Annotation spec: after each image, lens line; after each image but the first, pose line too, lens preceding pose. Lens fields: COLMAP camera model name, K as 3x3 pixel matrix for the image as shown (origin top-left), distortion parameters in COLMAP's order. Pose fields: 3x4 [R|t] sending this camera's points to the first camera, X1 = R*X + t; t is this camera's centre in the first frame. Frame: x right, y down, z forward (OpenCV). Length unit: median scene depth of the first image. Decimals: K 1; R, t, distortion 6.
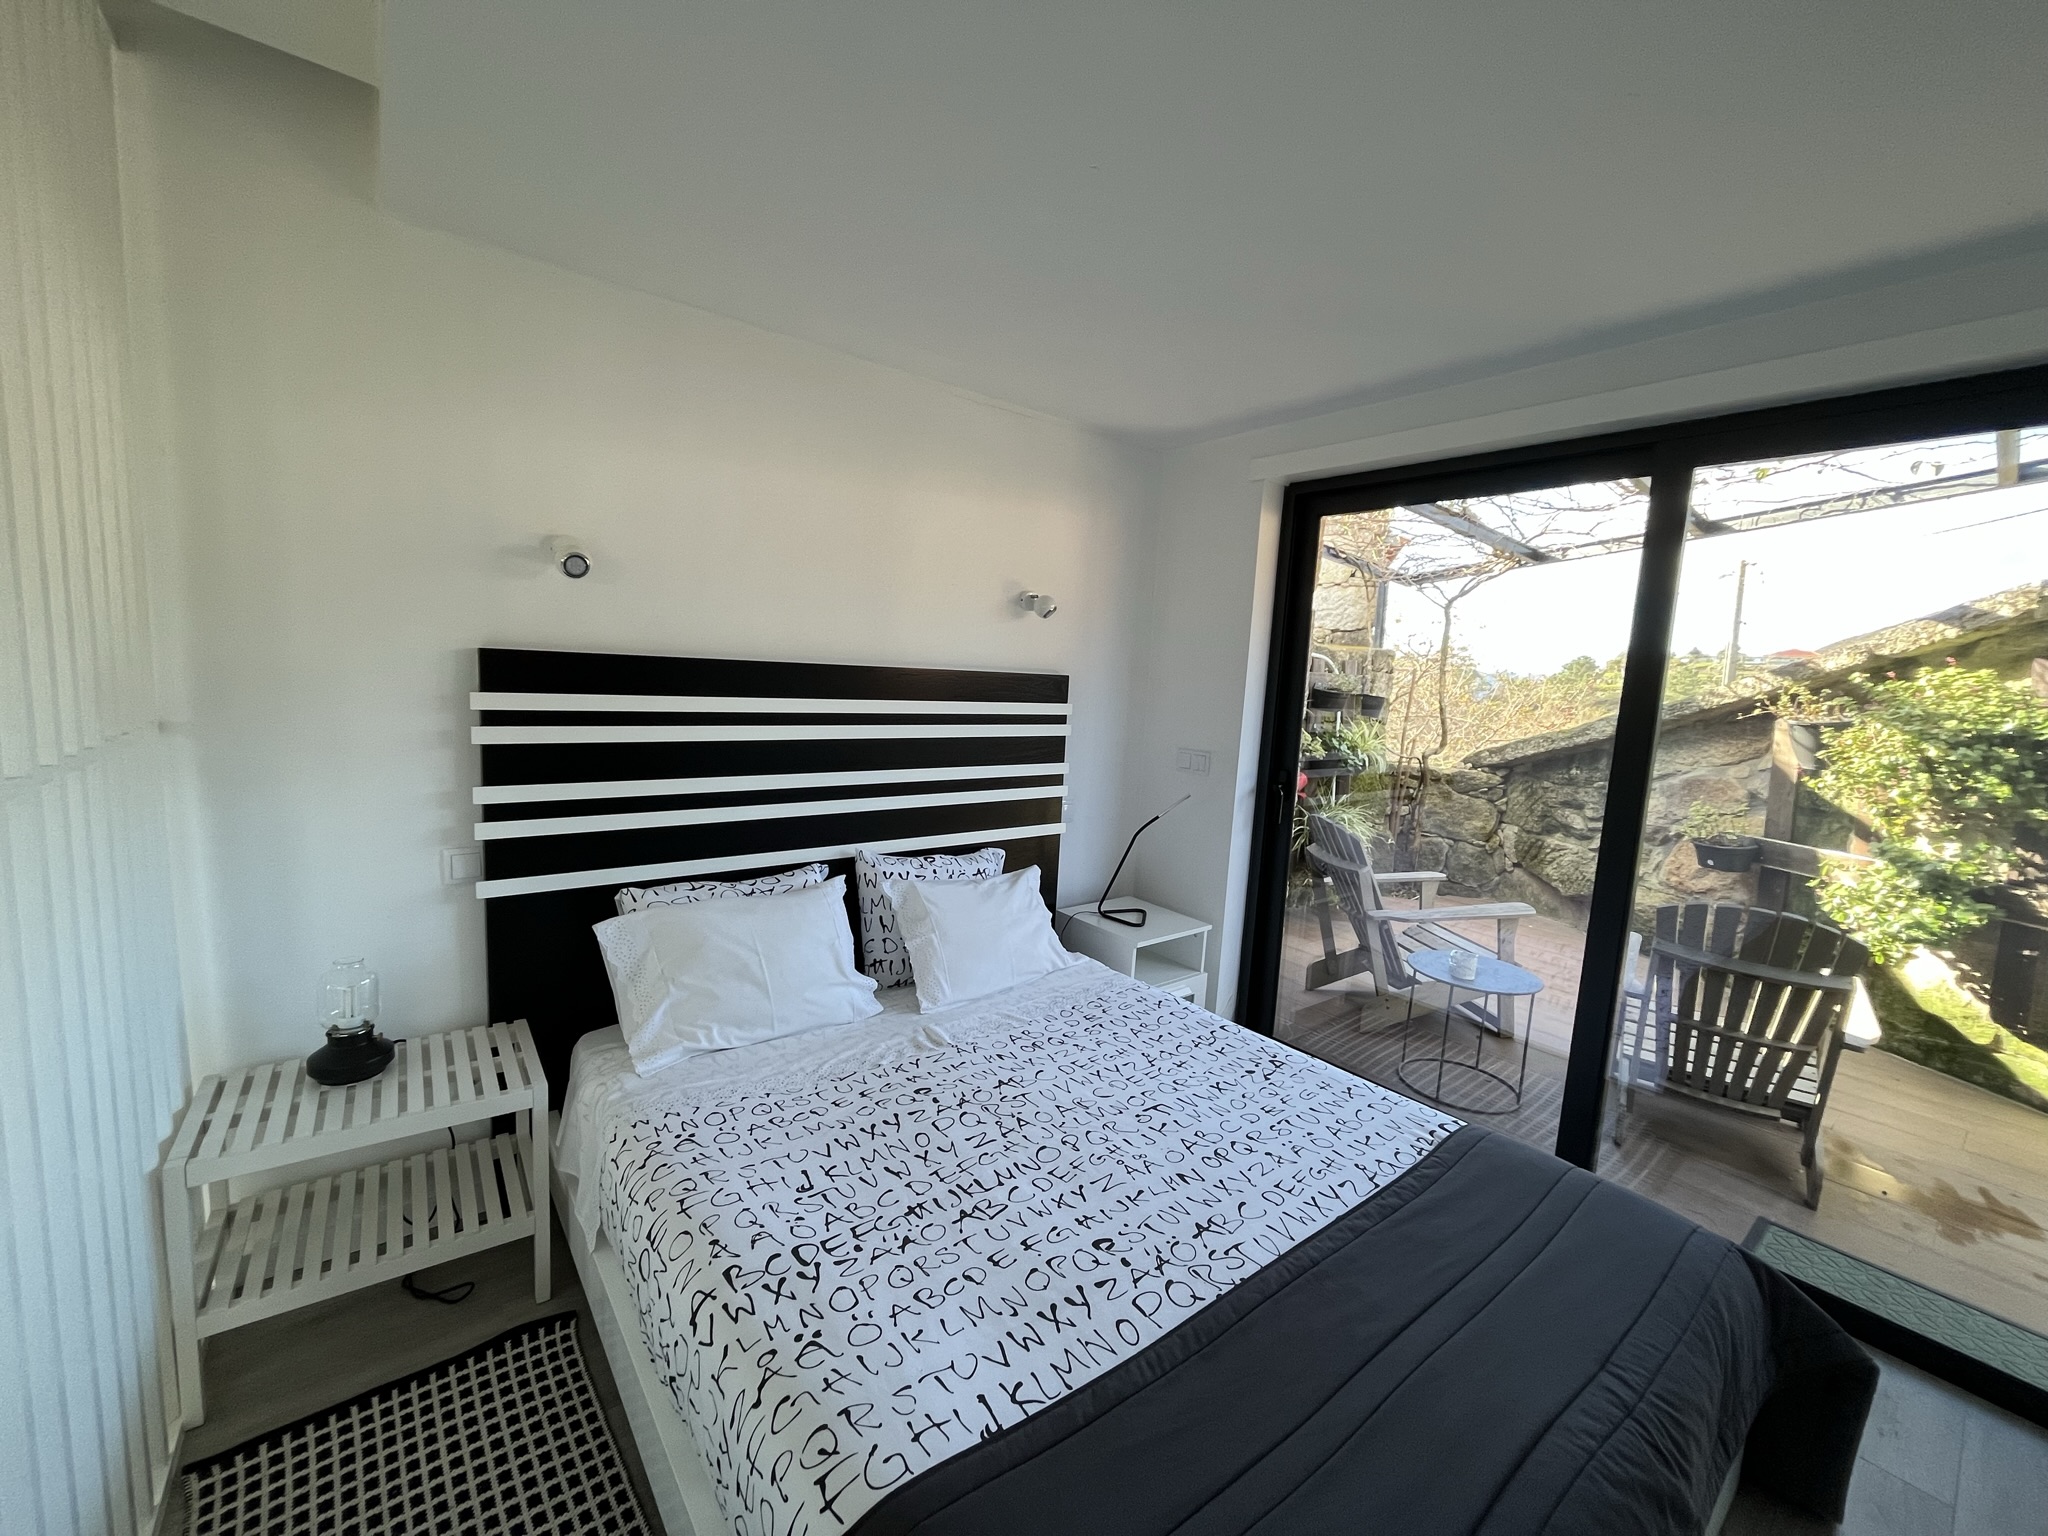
lens RADIAL K [[810.9, 0, 1023.9], [0, 810.9, 775.2], [0, 0, 1]] dist [-0.003569, 0.001067]
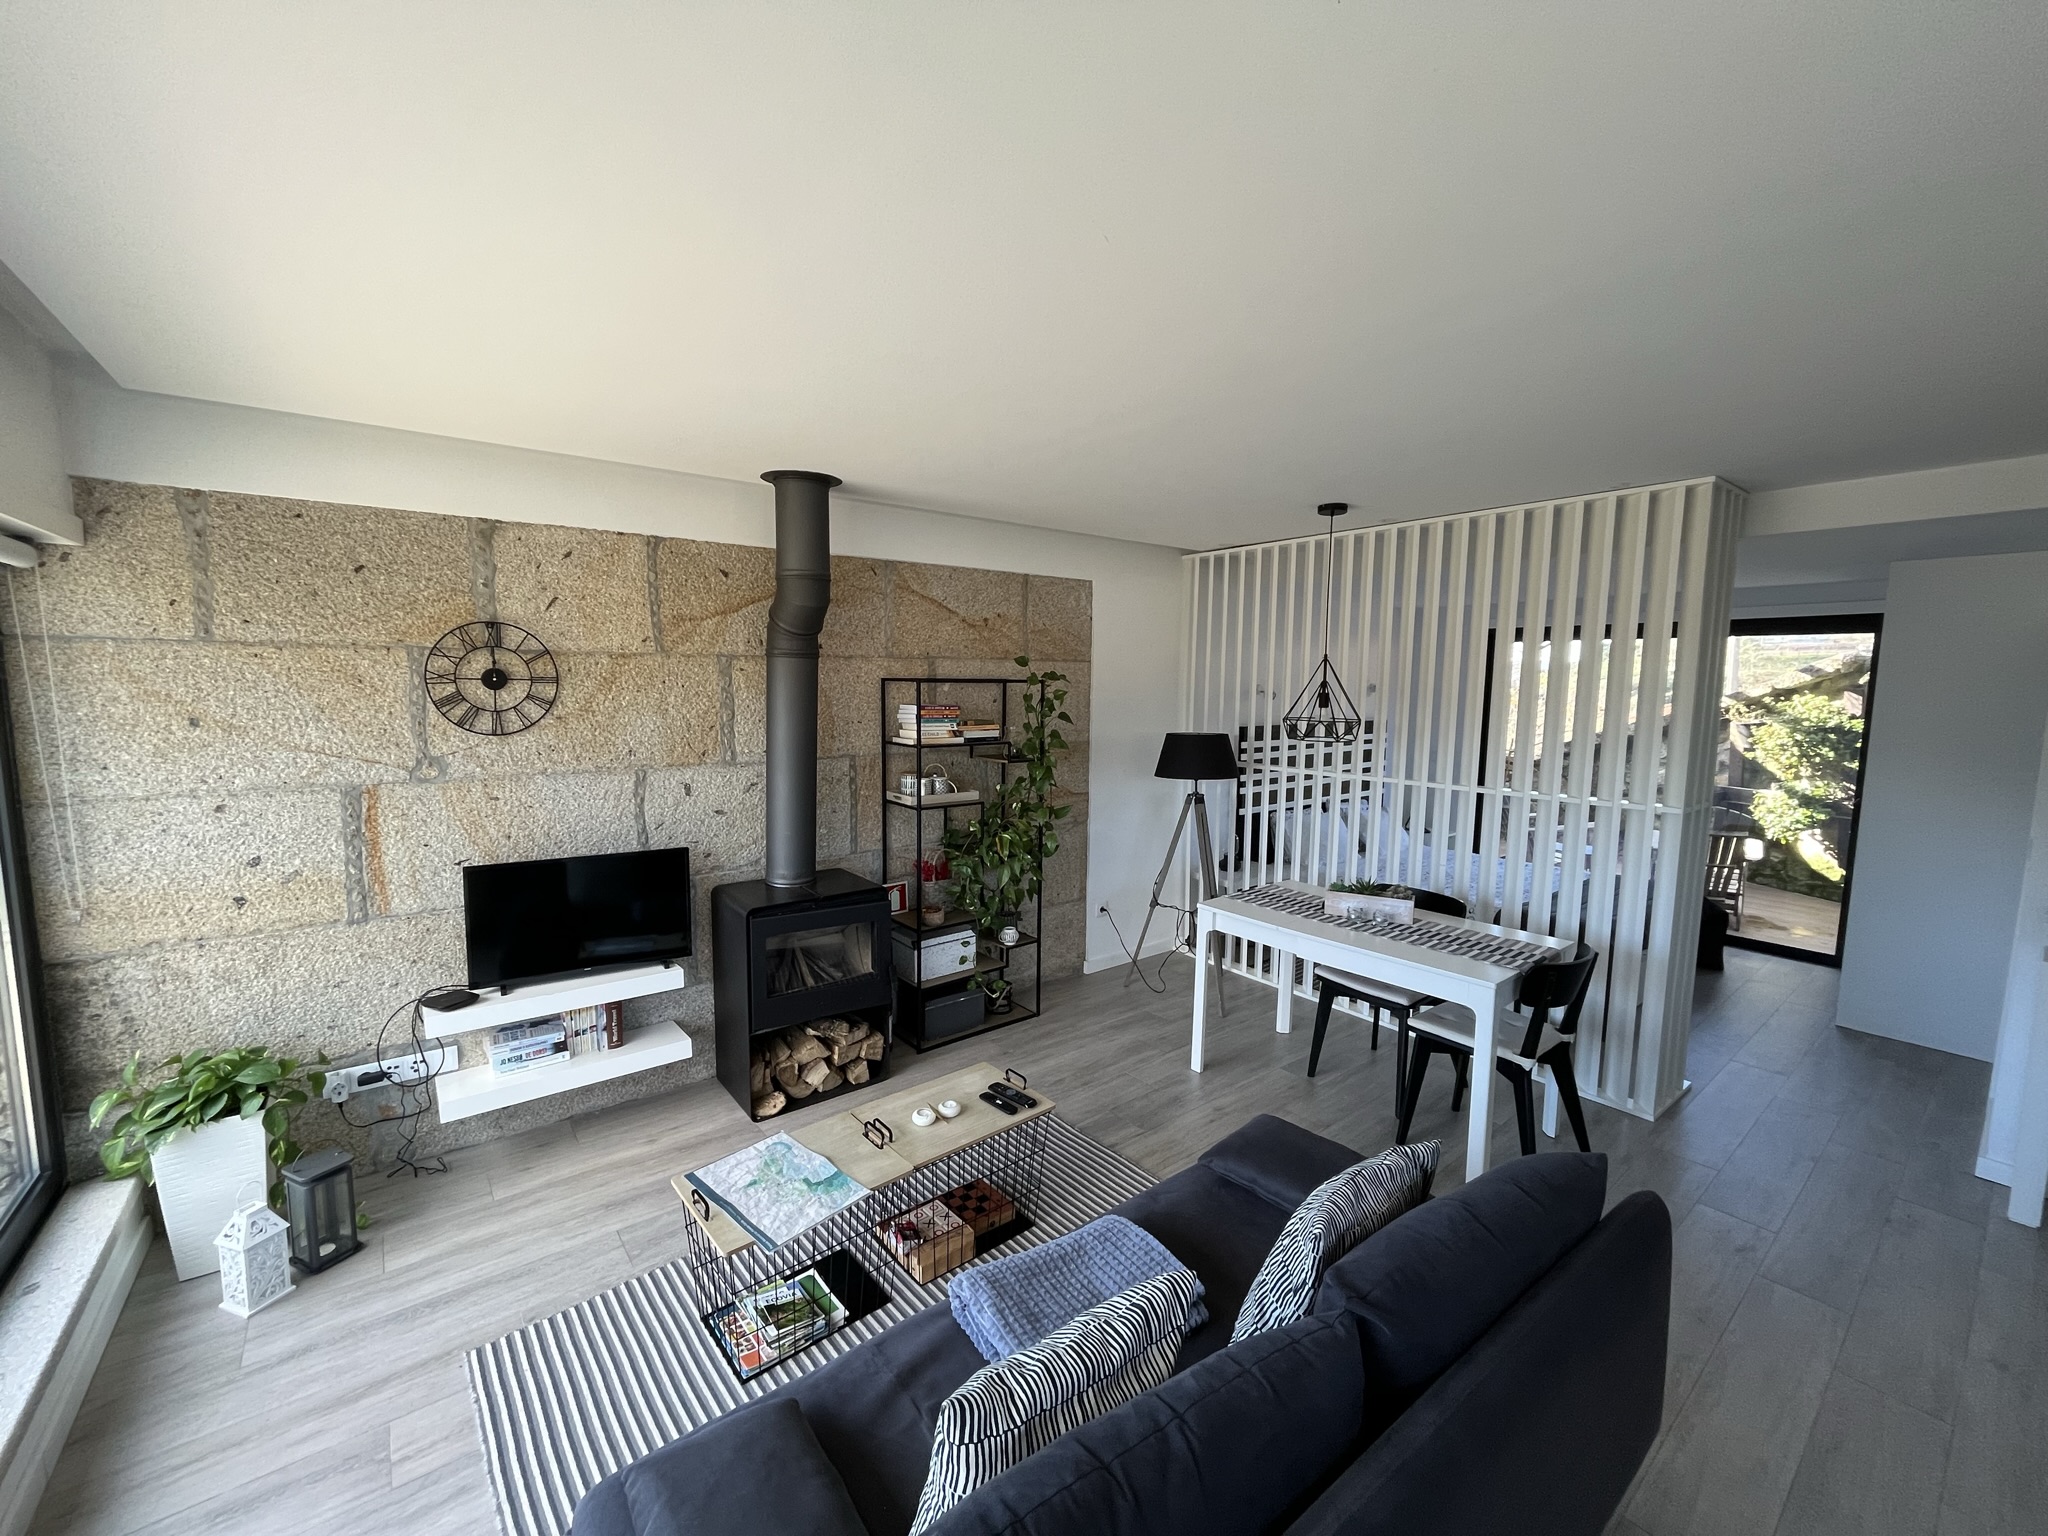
lens RADIAL K [[810.9, 0, 1023.7], [0, 810.9, 777.6], [0, 0, 1]] dist [-0.003569, 0.001067]
pose [[0.998997, -0.042652, -0.013612, -0.780214], [0.042521, 0.999048, -0.009753, 0.010194], [0.014015, 0.009164, 0.999860, -1.024630]]
